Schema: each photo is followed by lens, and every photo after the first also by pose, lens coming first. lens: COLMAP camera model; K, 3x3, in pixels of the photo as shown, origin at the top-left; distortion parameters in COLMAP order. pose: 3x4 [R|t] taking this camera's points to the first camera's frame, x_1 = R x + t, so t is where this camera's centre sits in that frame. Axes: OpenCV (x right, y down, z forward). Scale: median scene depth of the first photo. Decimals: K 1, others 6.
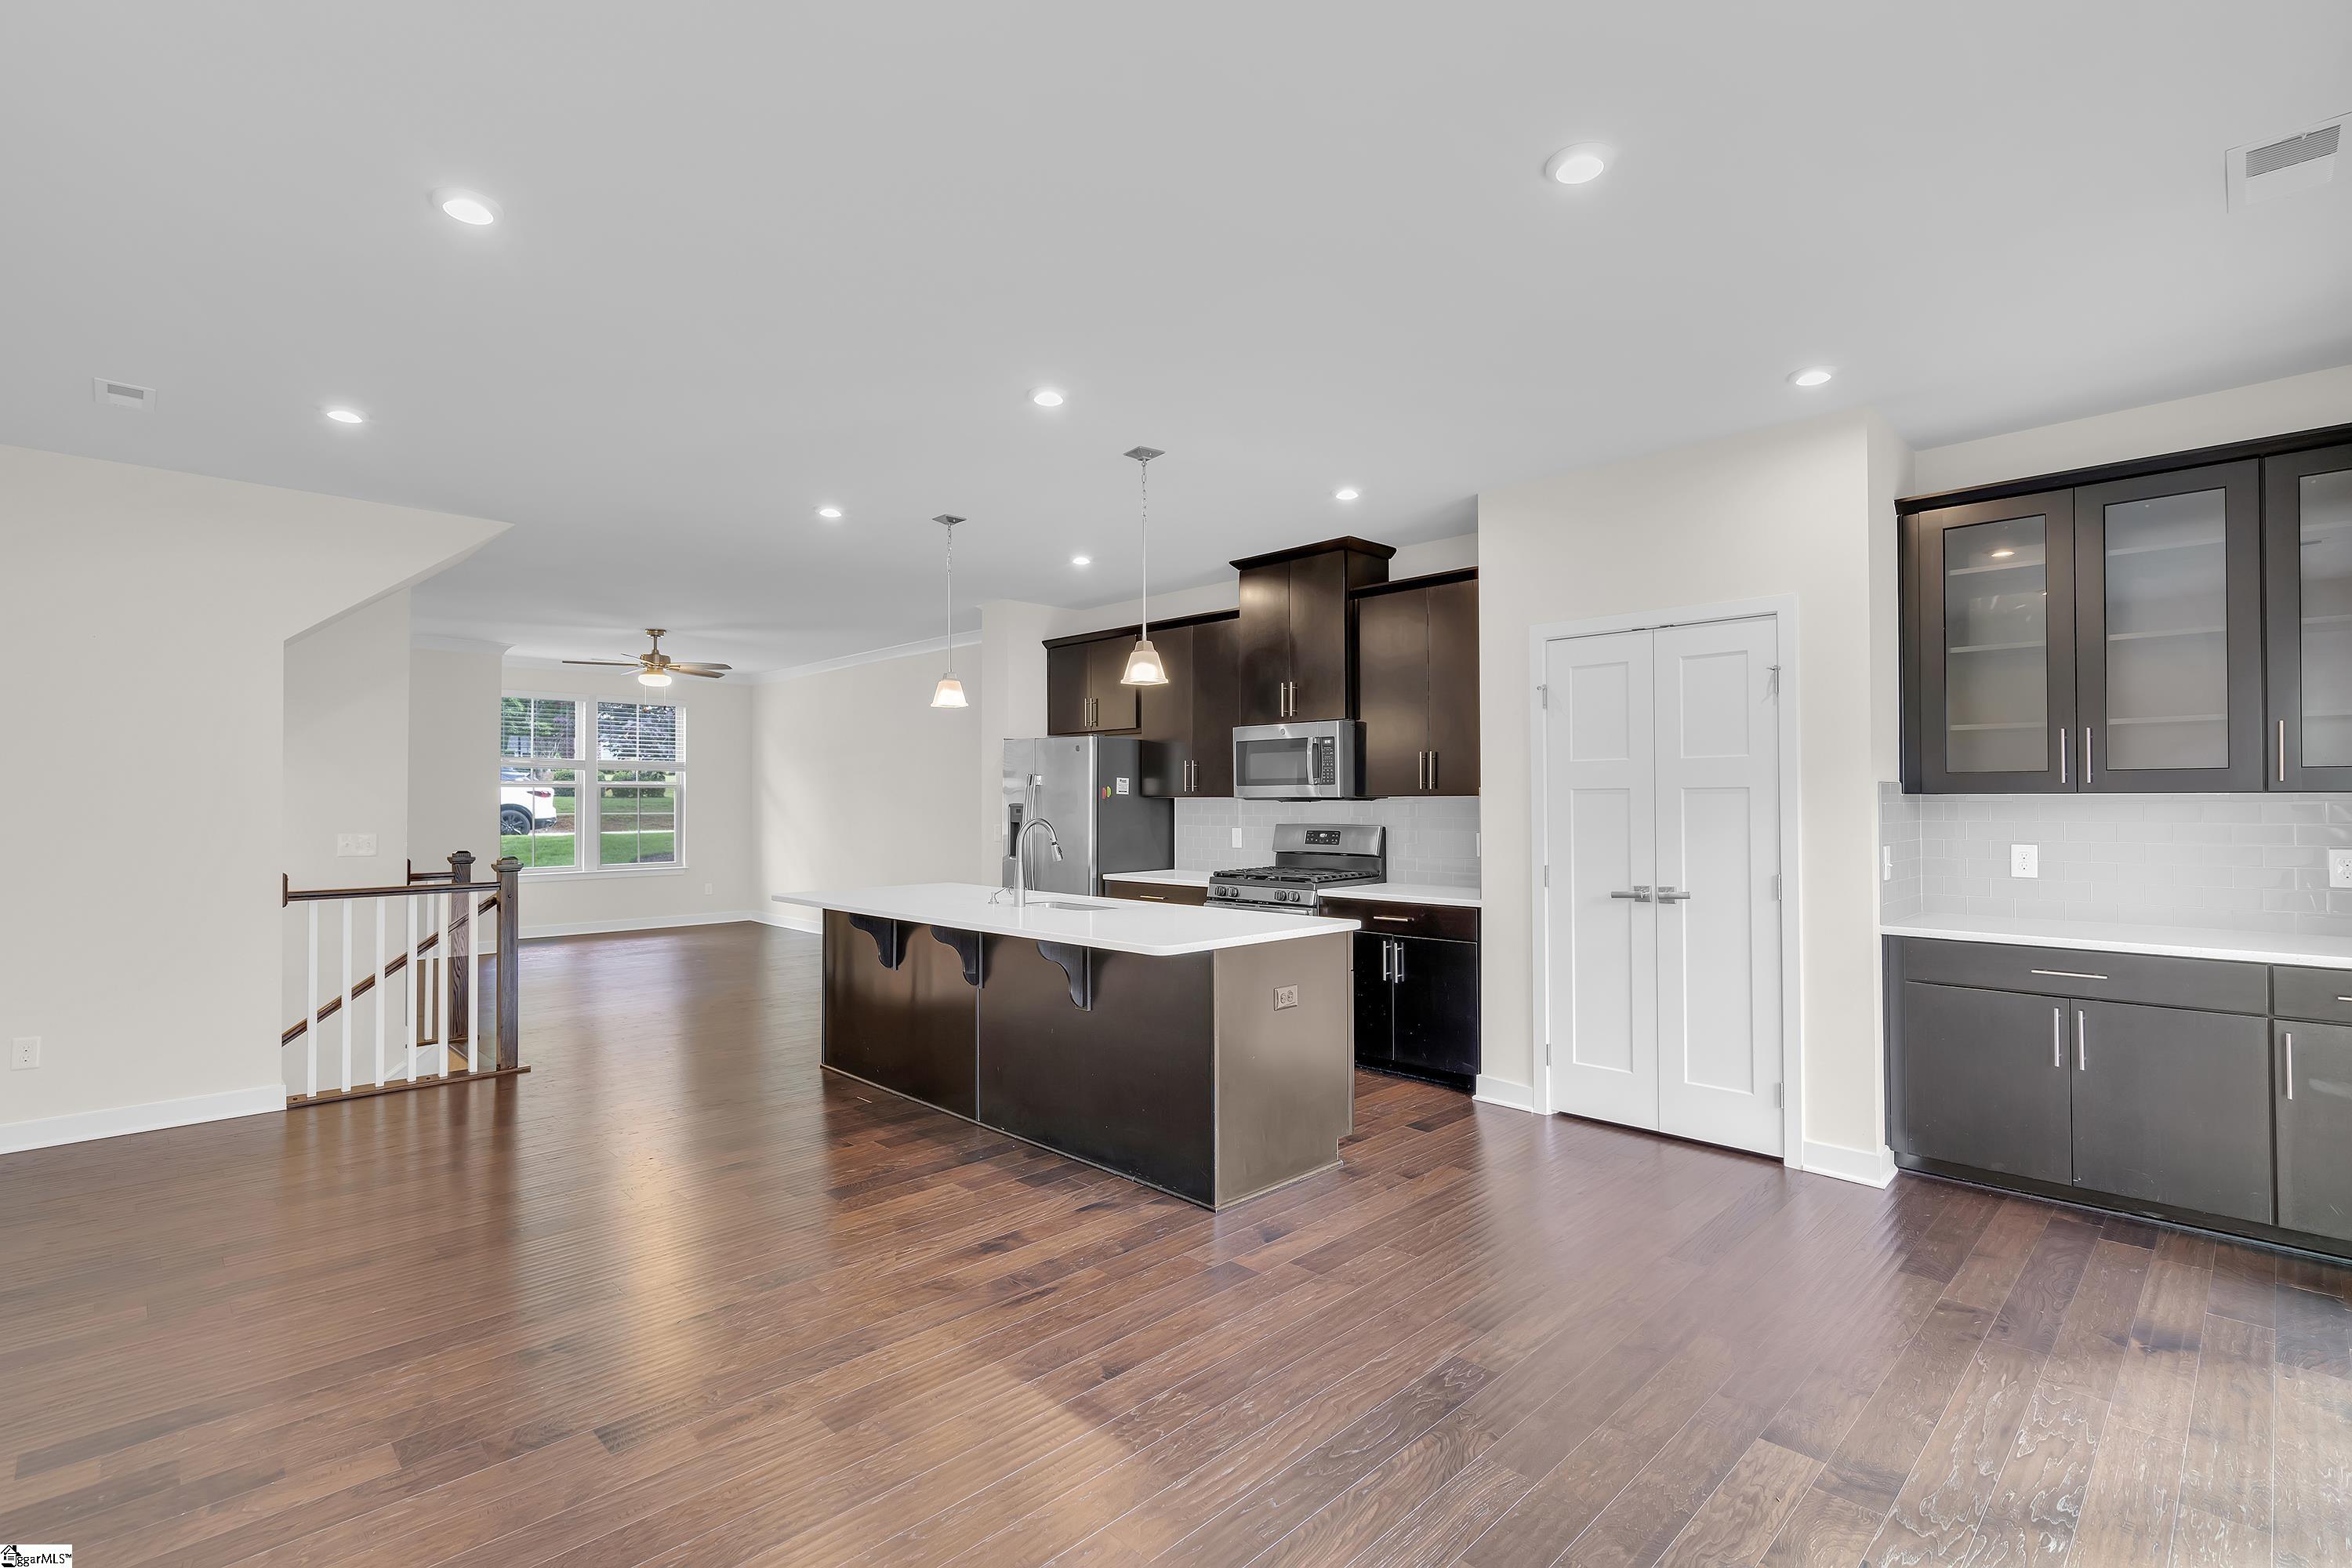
lens RADIAL K [[1094.4, 0, 1176.0], [0, 1094.4, 784.0], [0, 0, 1]] dist [-0.040662, -0.000047]
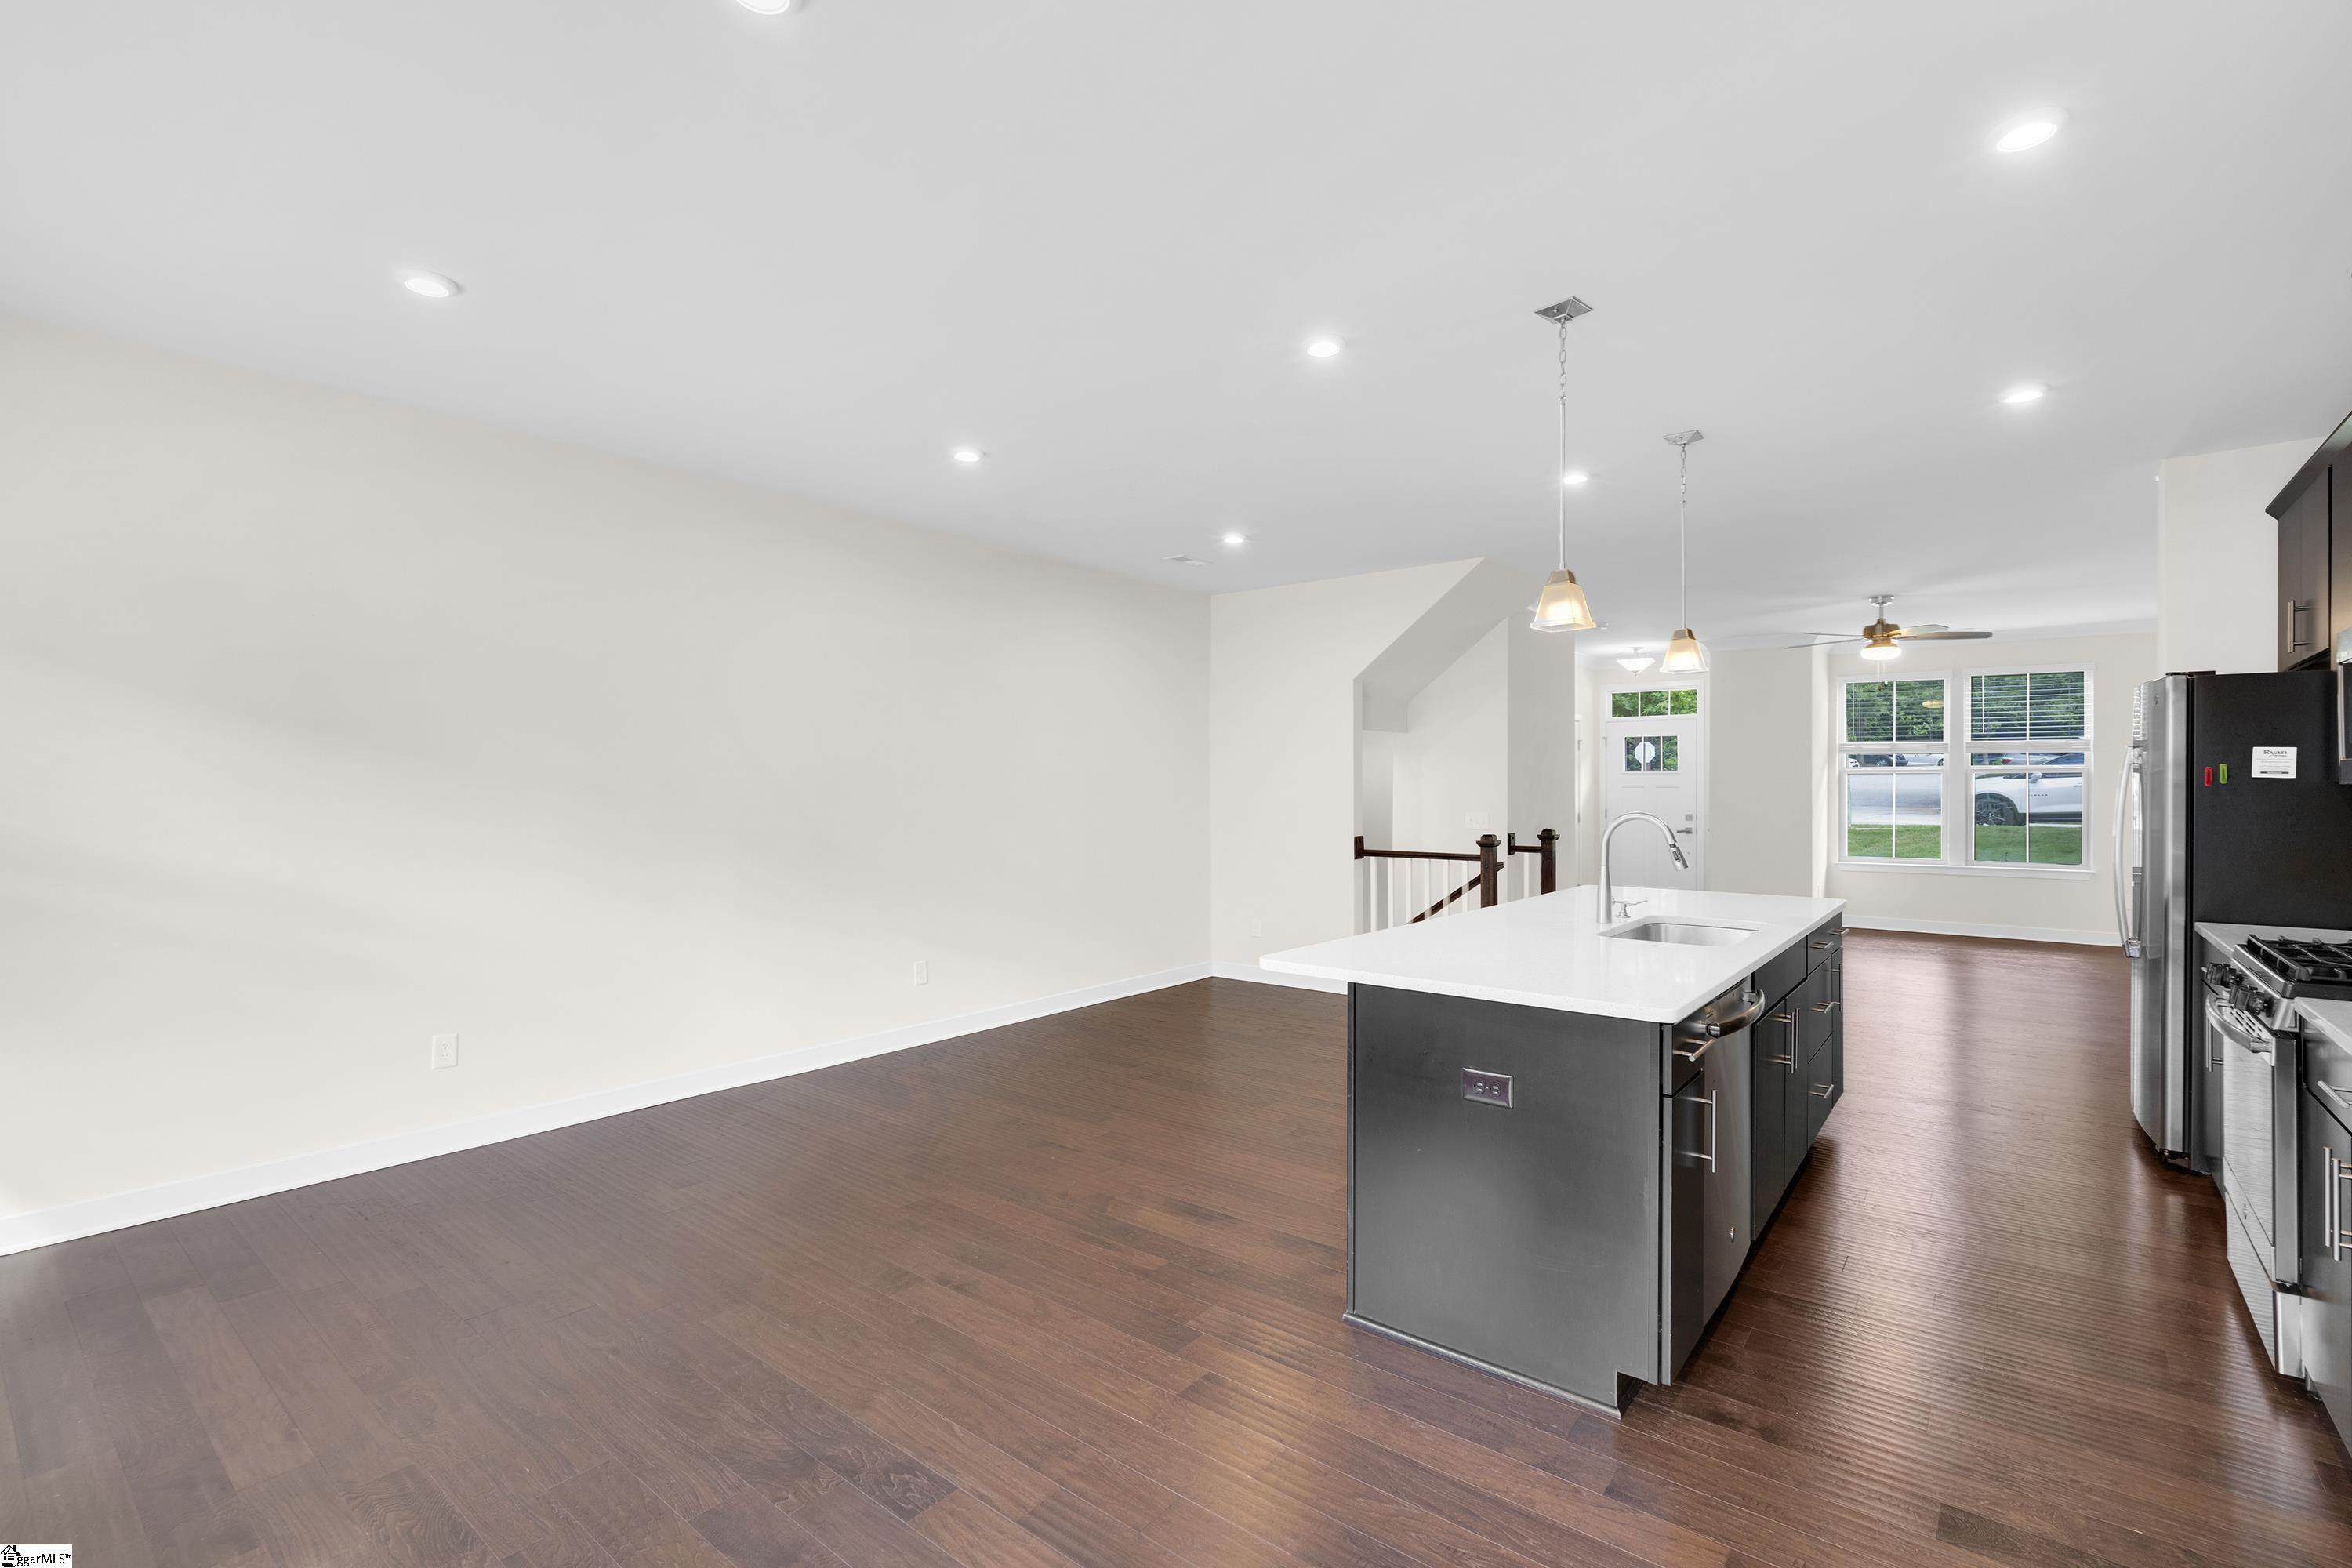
lens RADIAL K [[1055.4, 0, 1176.0], [0, 1055.4, 784.0], [0, 0, 1]] dist [-0.001570, -0.000038]
pose [[0.115244, 0.003332, -0.993332, 0.394184], [0.011357, 0.999925, 0.004671, 0.001061], [0.993272, -0.011820, 0.115197, 0.401334]]
